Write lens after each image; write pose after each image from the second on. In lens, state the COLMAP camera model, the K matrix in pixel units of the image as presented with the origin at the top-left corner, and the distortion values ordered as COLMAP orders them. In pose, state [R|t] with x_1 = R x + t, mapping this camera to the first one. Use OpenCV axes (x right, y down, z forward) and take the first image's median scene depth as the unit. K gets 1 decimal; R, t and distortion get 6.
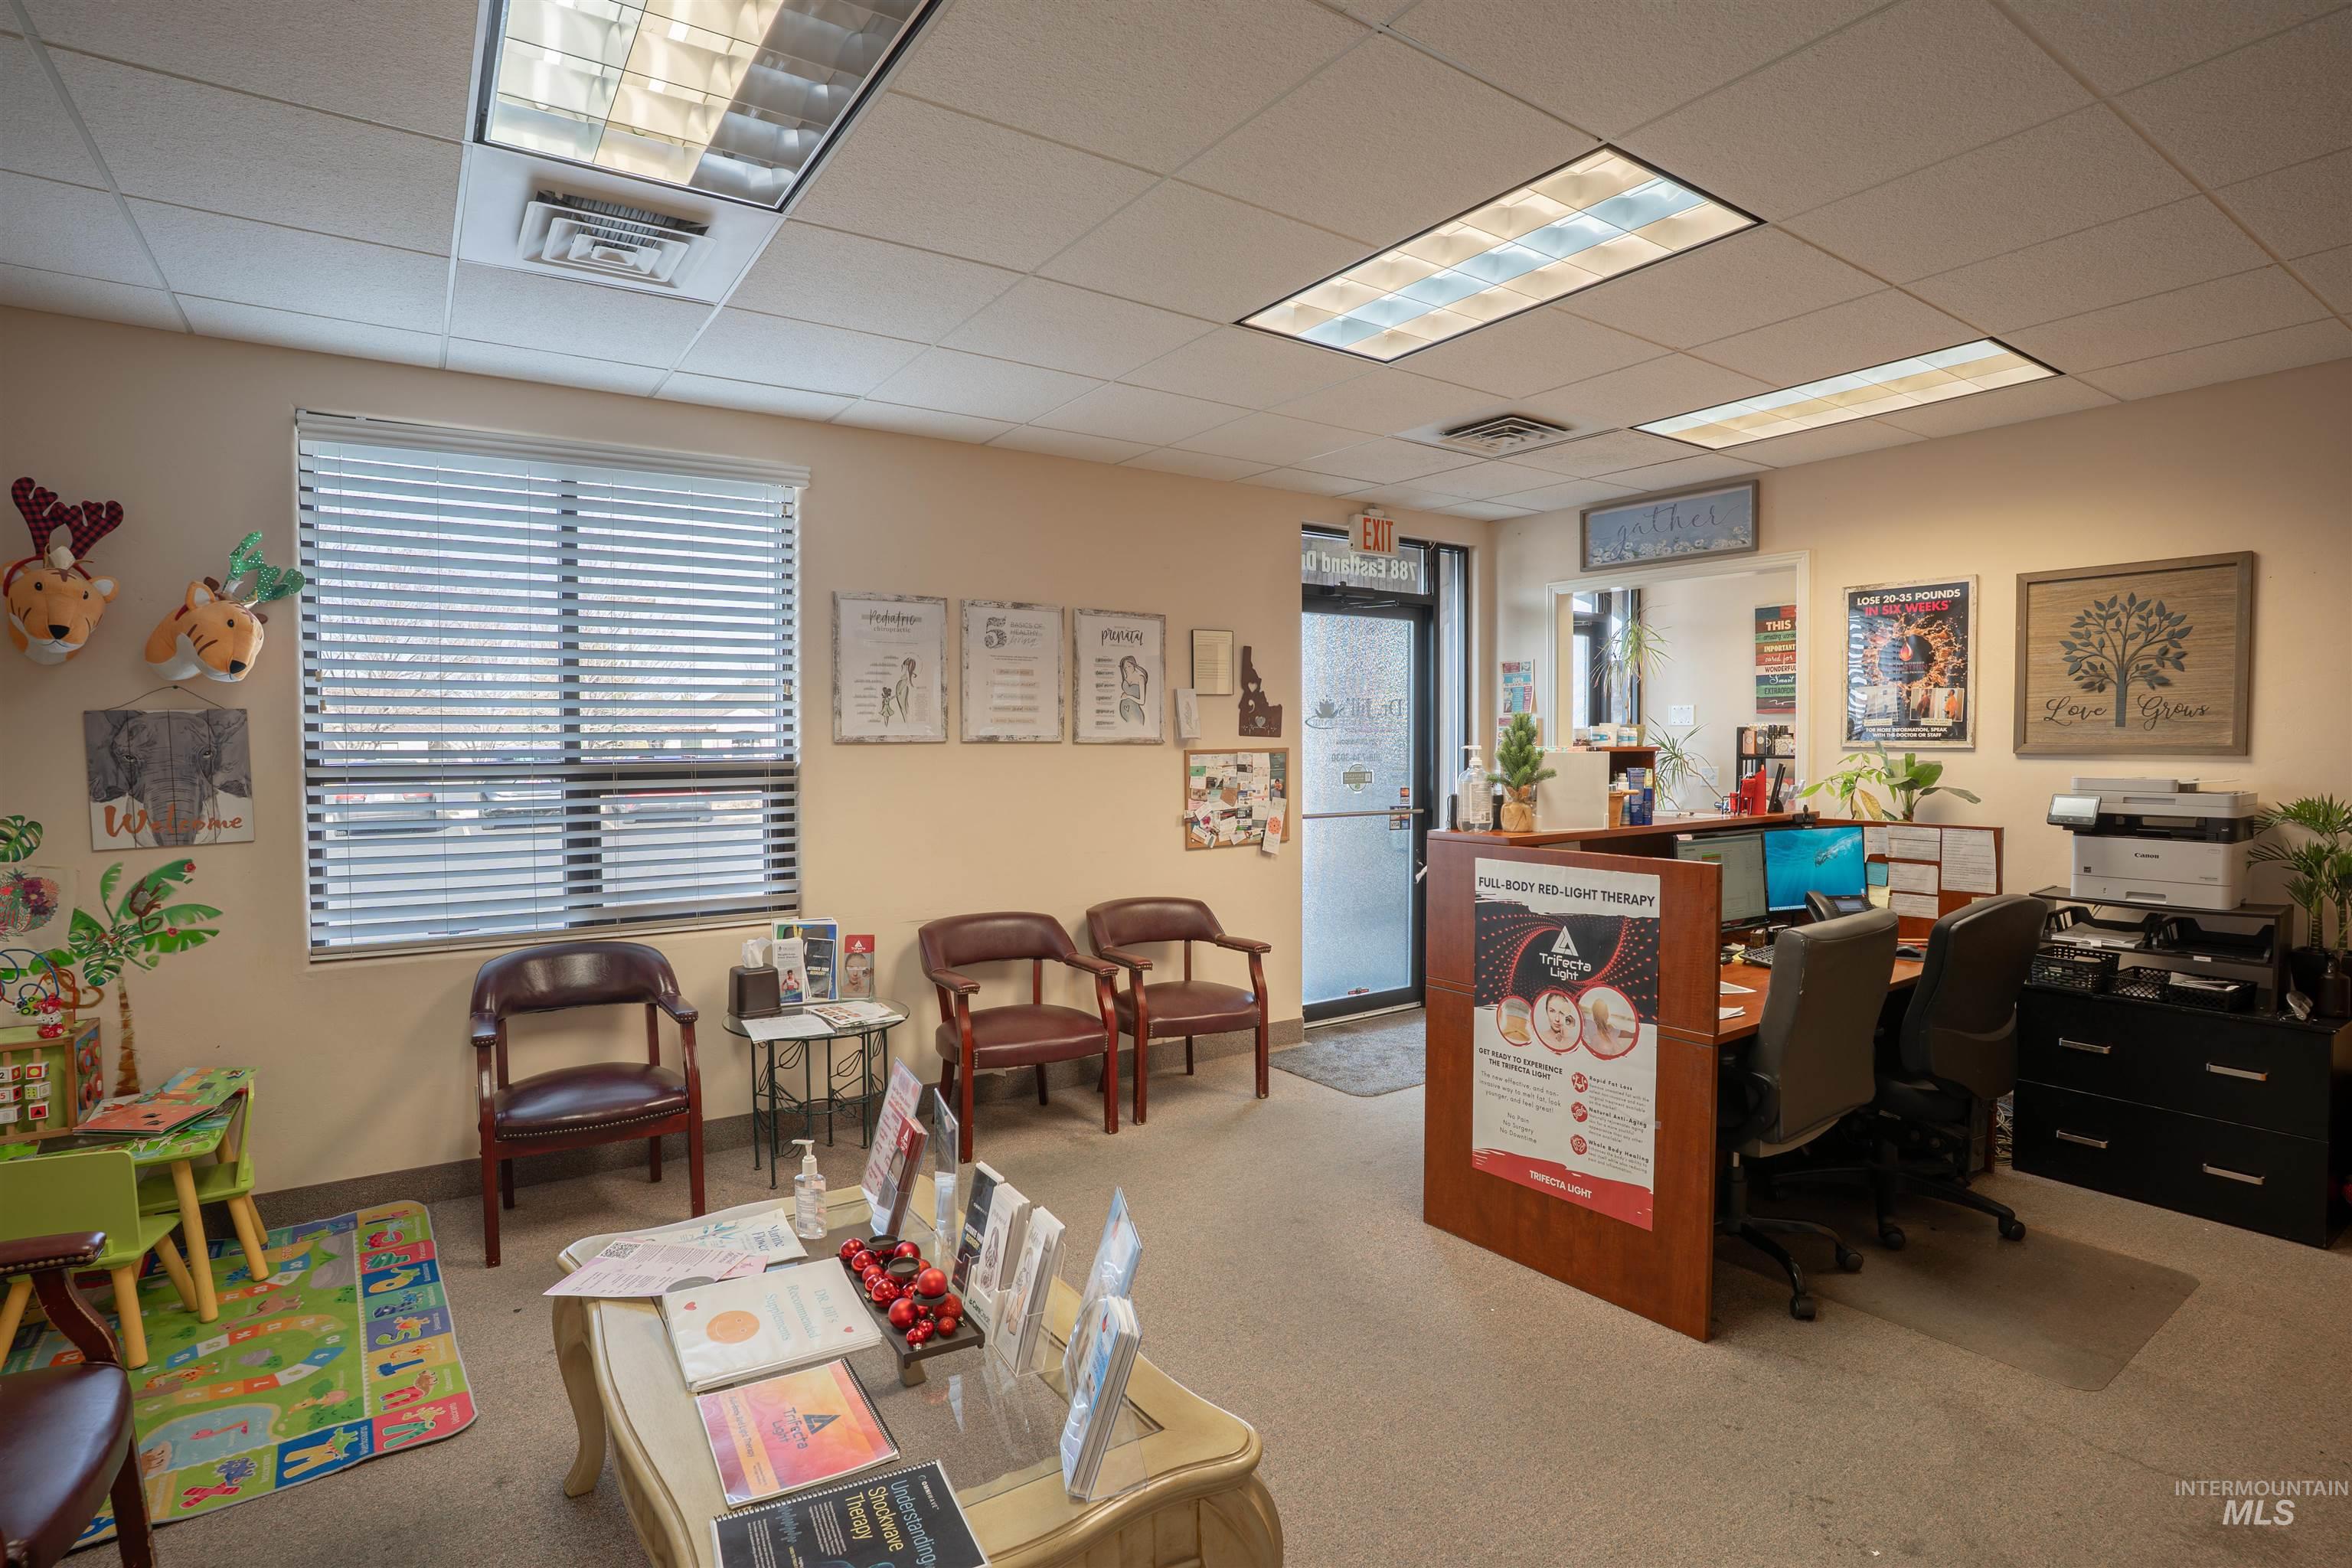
lens RADIAL K [[1168.6, 0, 1168.8], [0, 1168.6, 778.5], [0, 0, 1]] dist [-0.075841, 0.038706]
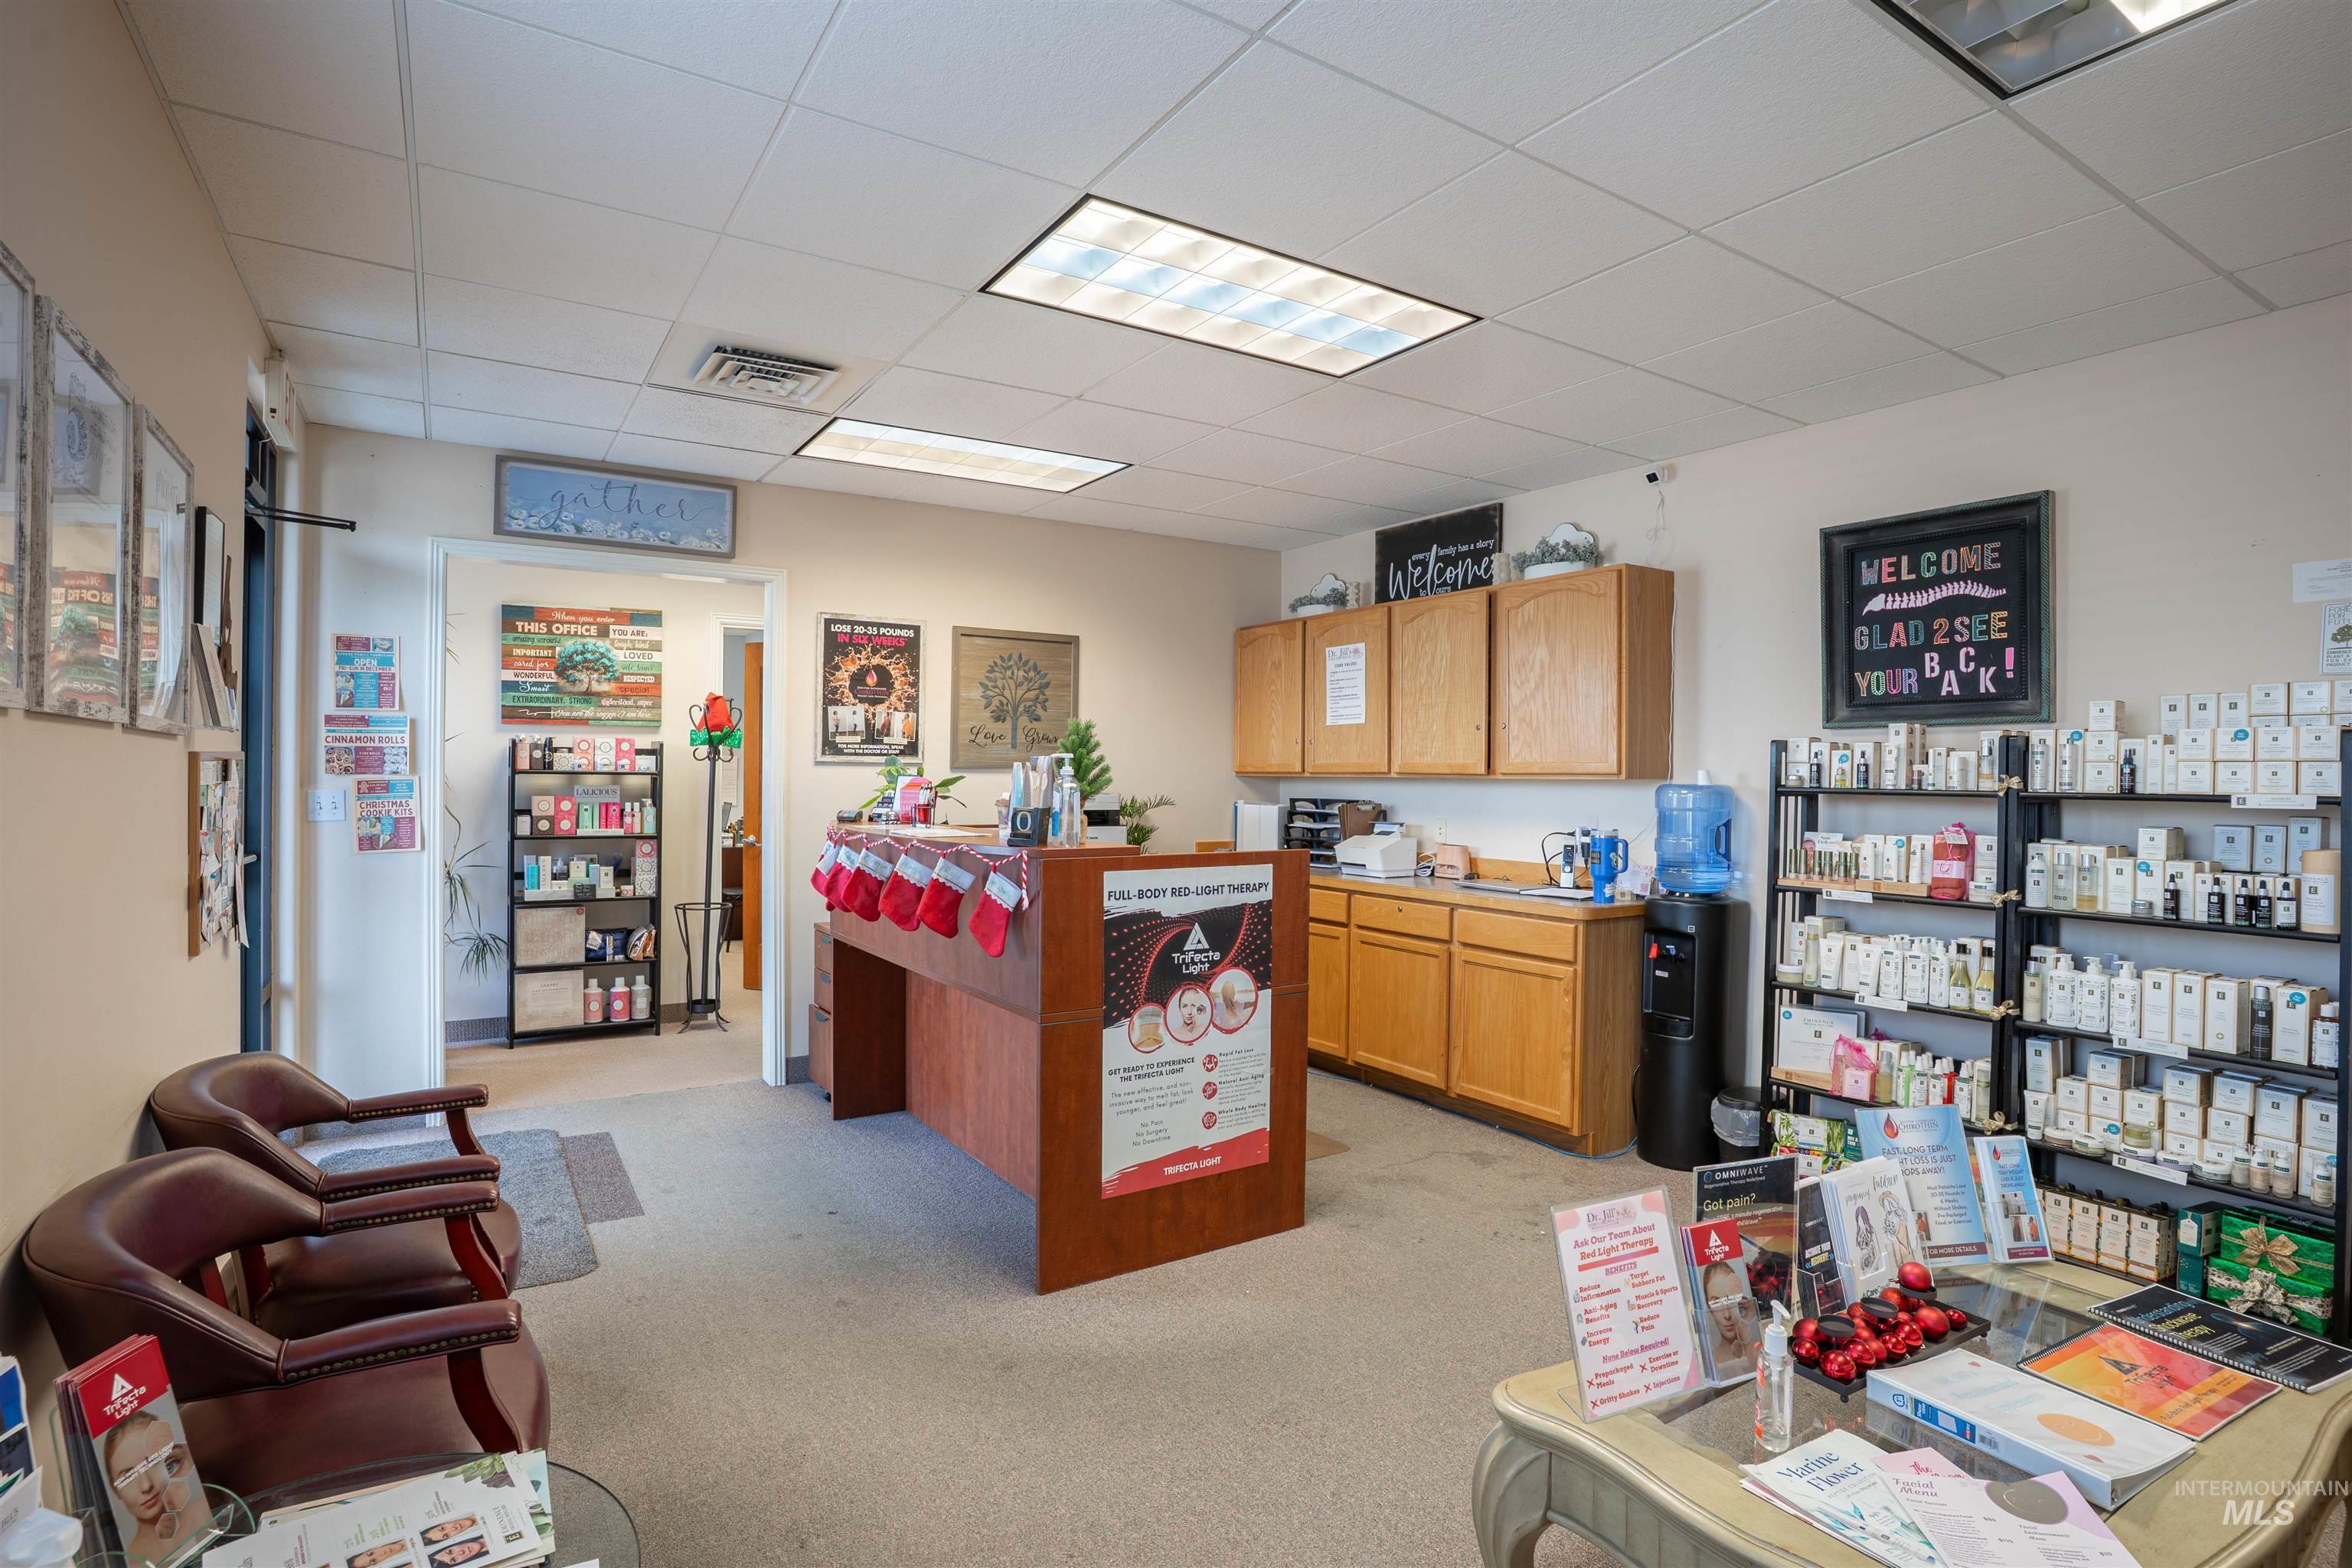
lens RADIAL K [[1168.6, 0, 1168.8], [0, 1168.6, 778.5], [0, 0, 1]] dist [-0.075841, 0.038706]
pose [[0.032804, -0.002022, 0.999460, -0.707449], [0.022396, 0.999748, 0.001287, -0.008479], [-0.999211, 0.022342, 0.032841, 0.940045]]
